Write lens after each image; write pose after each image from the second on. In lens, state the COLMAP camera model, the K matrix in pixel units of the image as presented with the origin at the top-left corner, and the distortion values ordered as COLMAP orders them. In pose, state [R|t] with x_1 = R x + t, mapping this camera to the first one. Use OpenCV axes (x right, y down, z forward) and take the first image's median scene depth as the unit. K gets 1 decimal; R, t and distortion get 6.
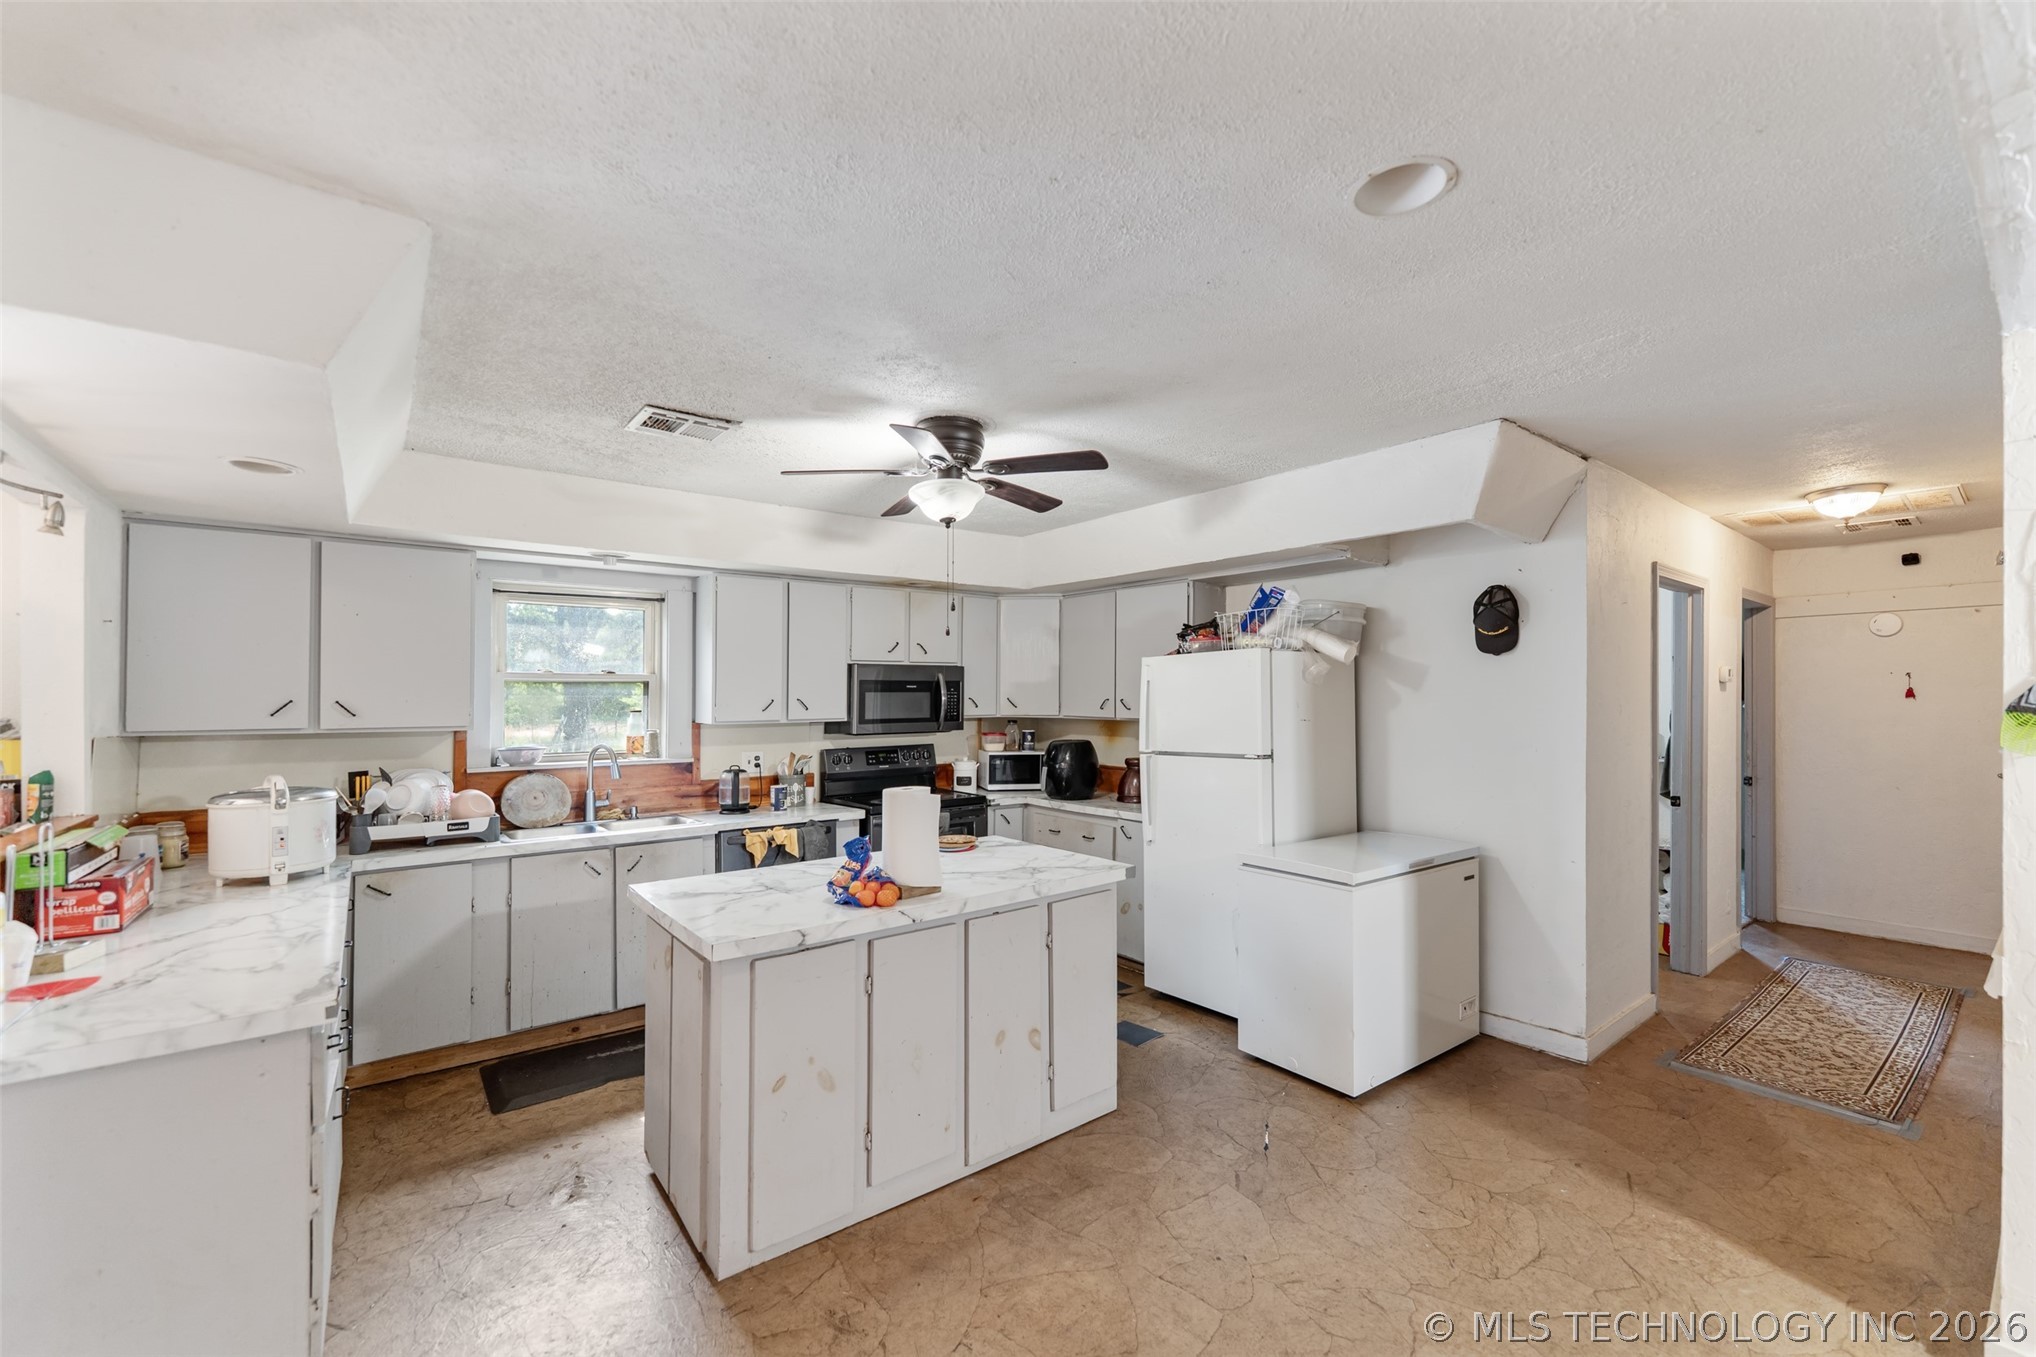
lens RADIAL K [[808.9, 0, 1001.2], [0, 808.9, 686.6], [0, 0, 1]] dist [0.000213, -0.000629]
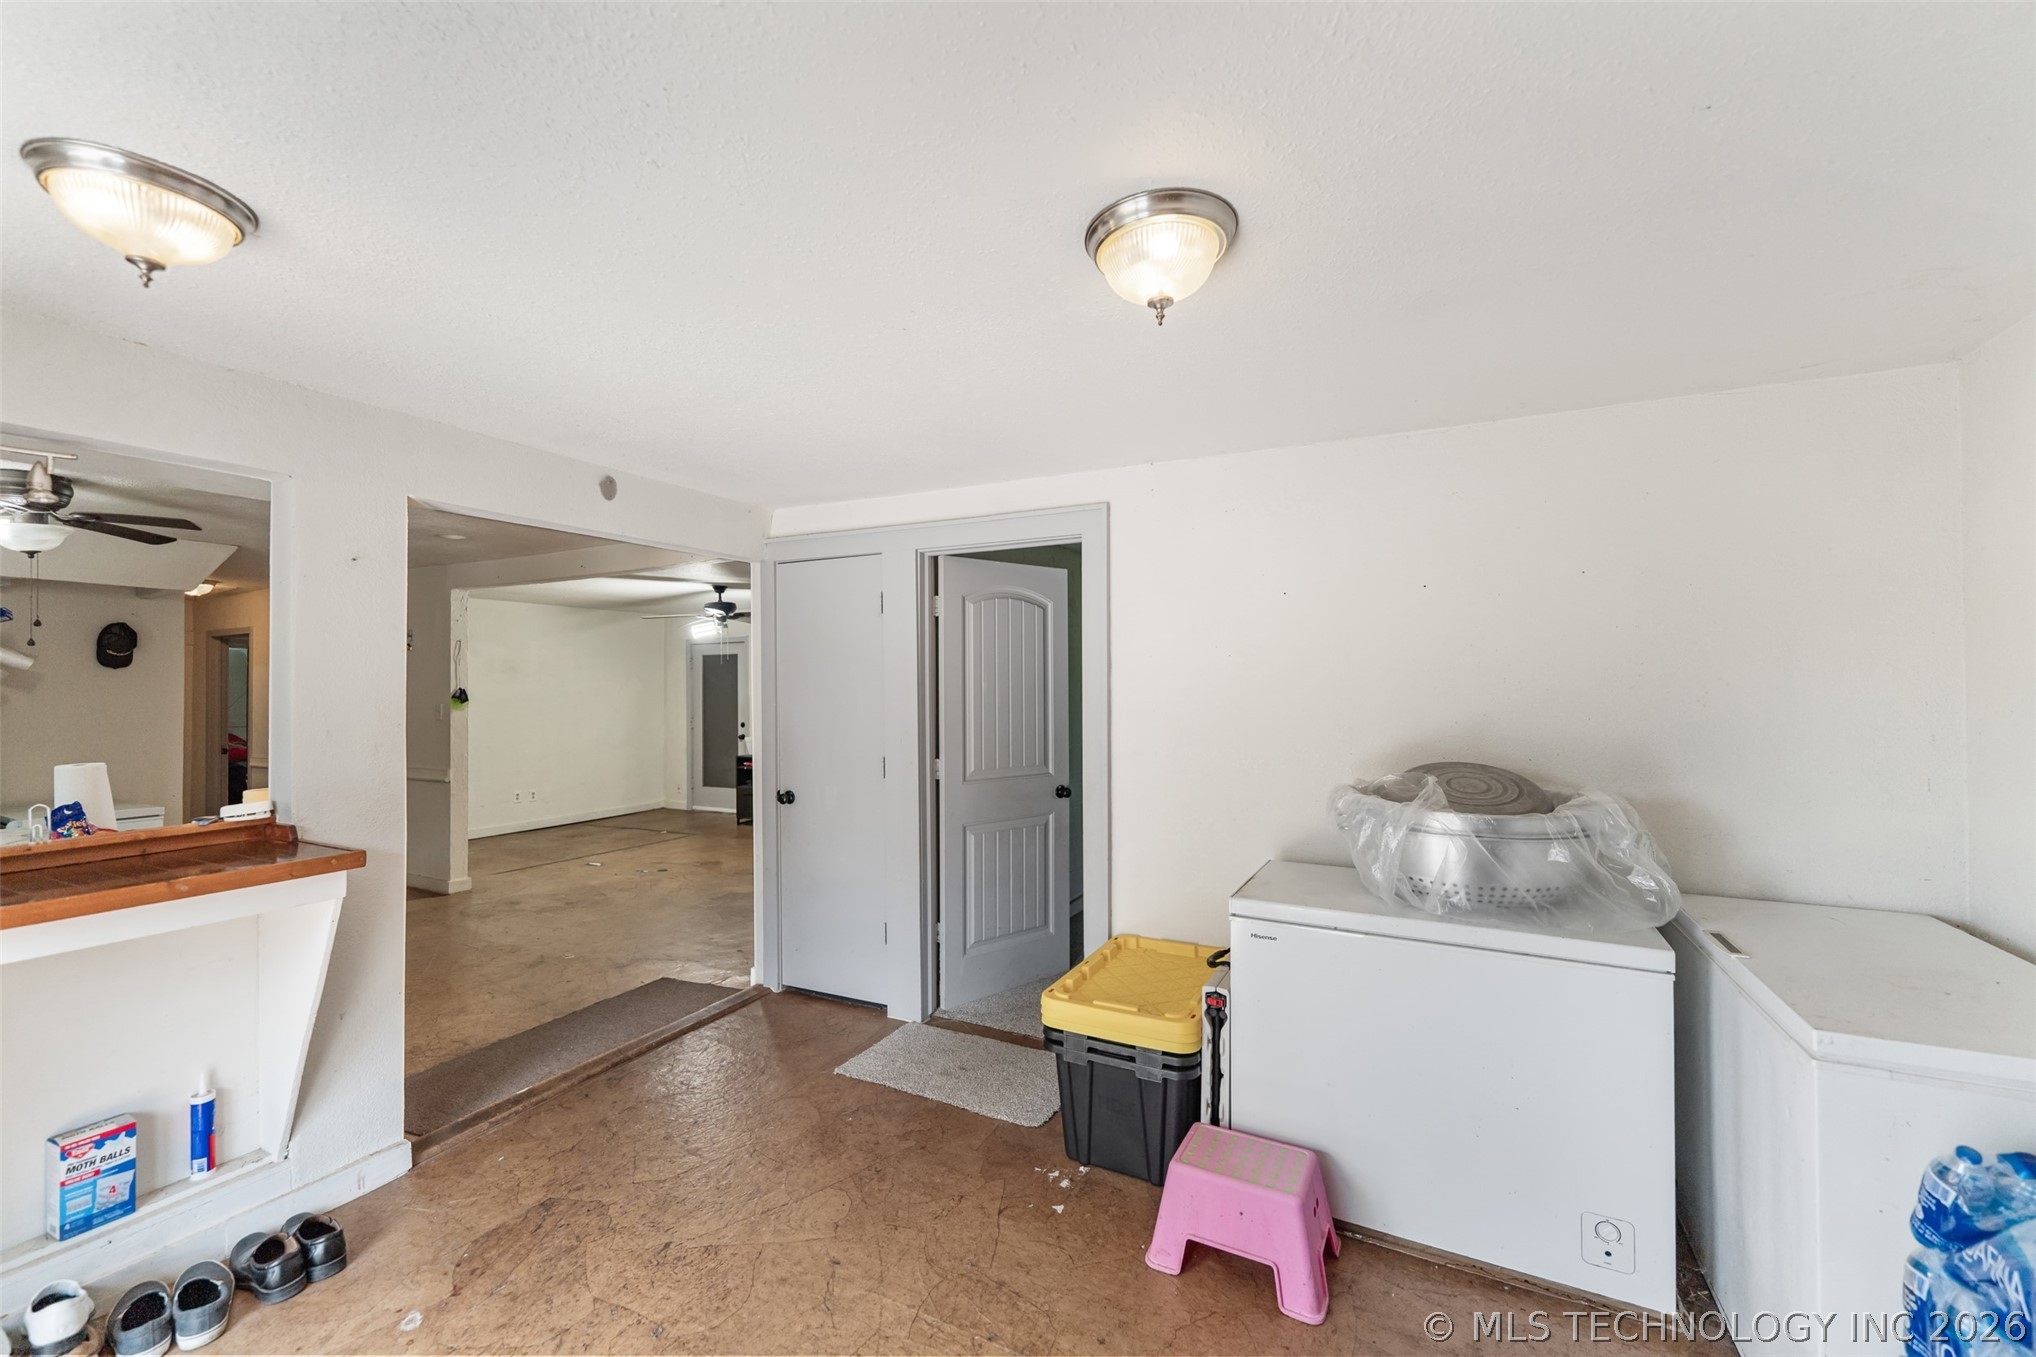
lens RADIAL K [[808.9, 0, 1005.7], [0, 808.9, 679.2], [0, 0, 1]] dist [0.000213, -0.000629]
pose [[-0.413387, 0.019409, 0.910348, -1.199976], [-0.004094, 0.999723, -0.023173, 0.008900], [-0.910546, -0.013306, -0.413193, 0.113102]]
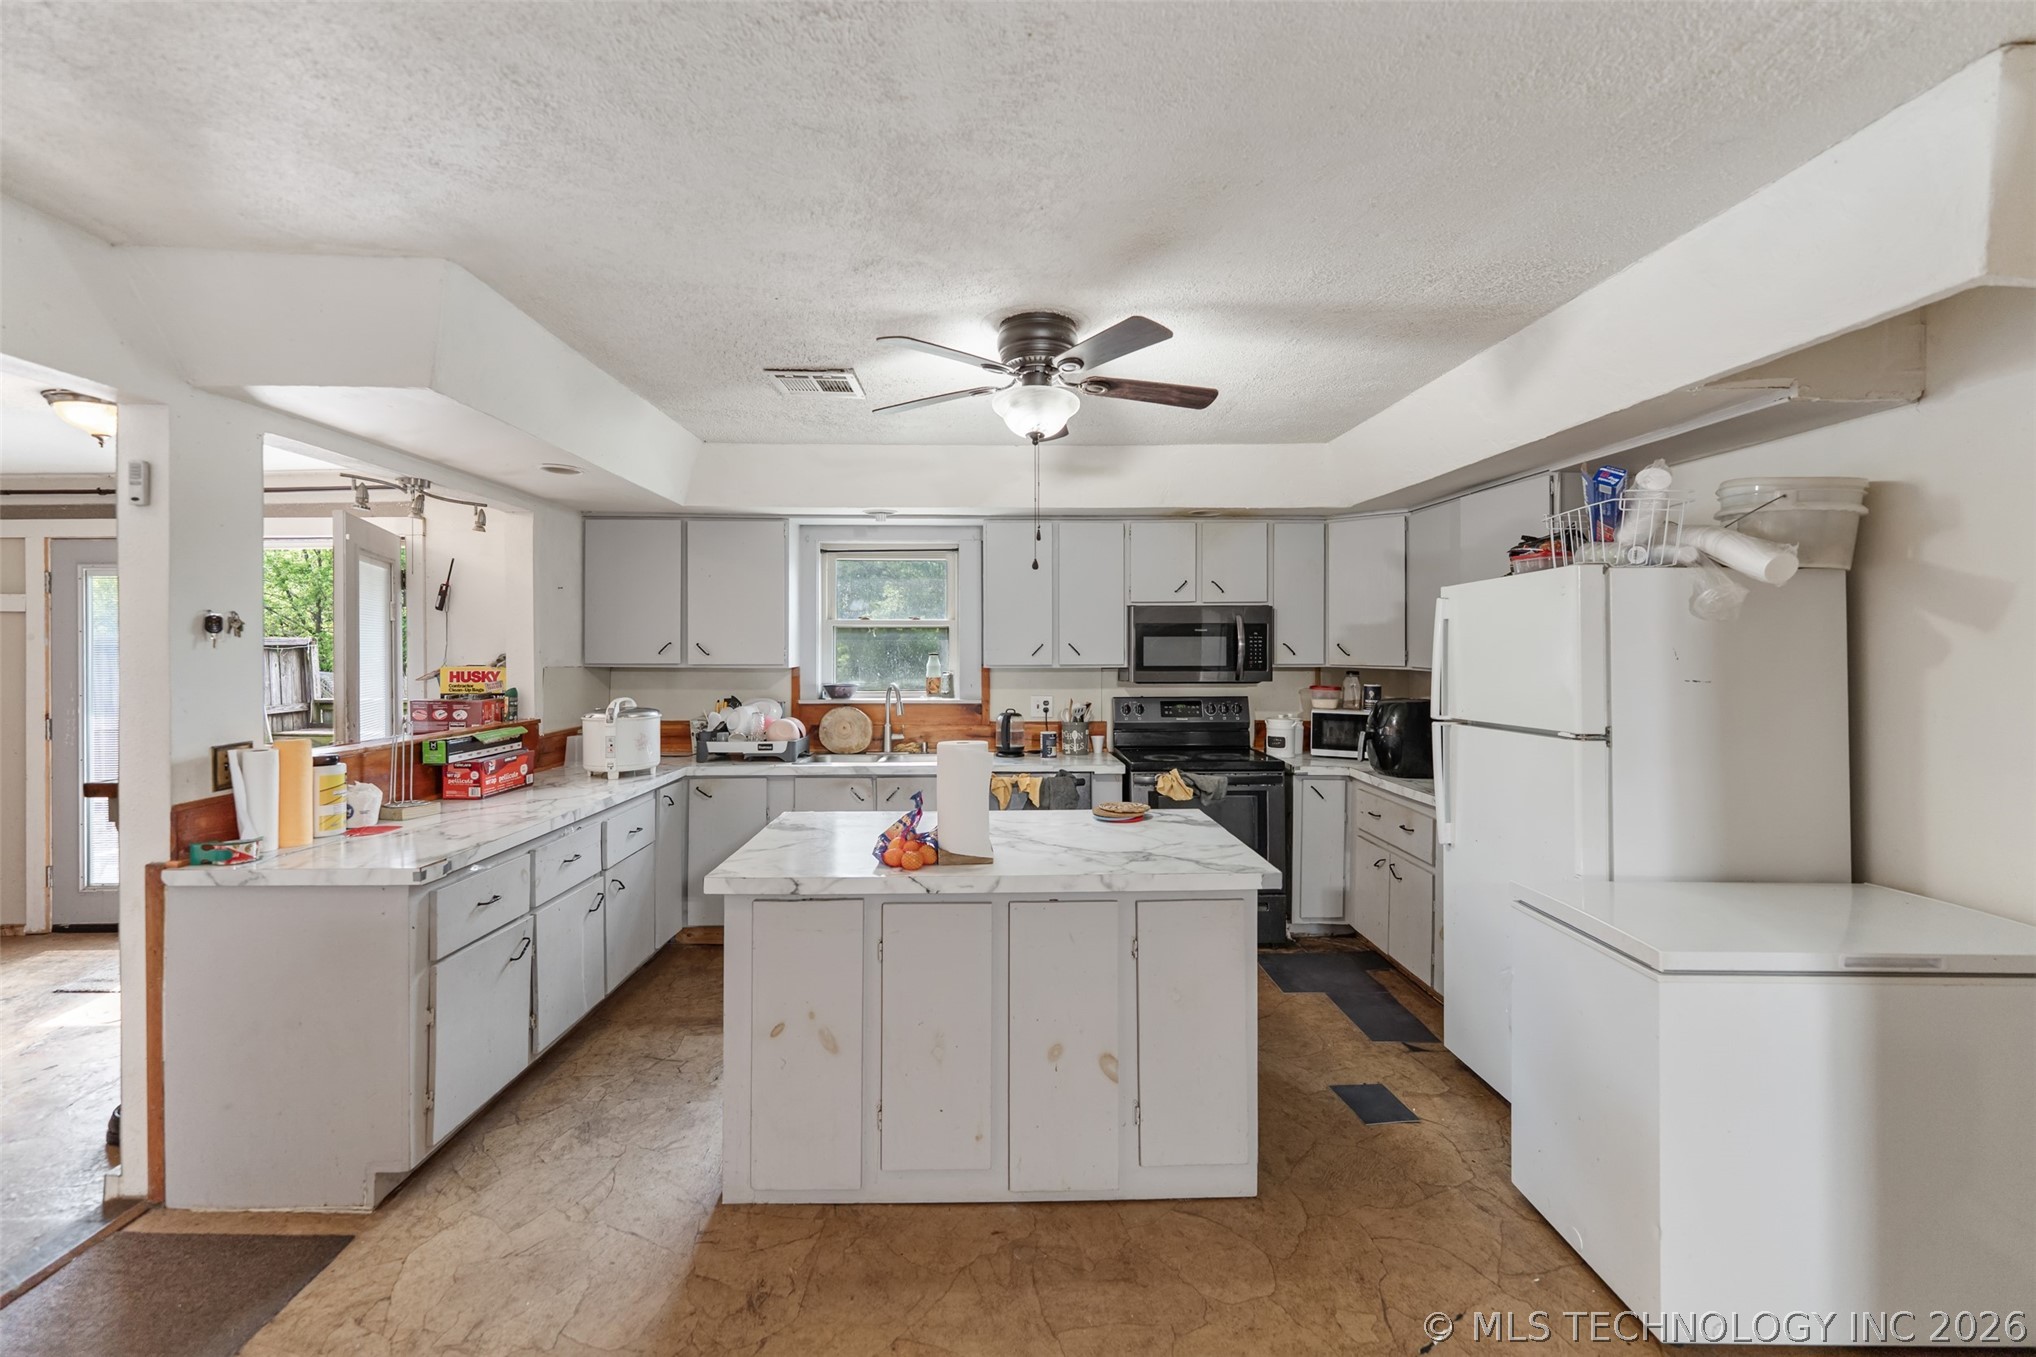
lens RADIAL K [[808.9, 0, 1011.9], [0, 808.9, 636.8], [0, 0, 1]] dist [0.000213, -0.000629]
pose [[0.811928, -0.001207, -0.583757, 0.325909], [0.003880, 0.999987, 0.003327, 0.004637], [0.583745, -0.004966, 0.811922, 0.222153]]
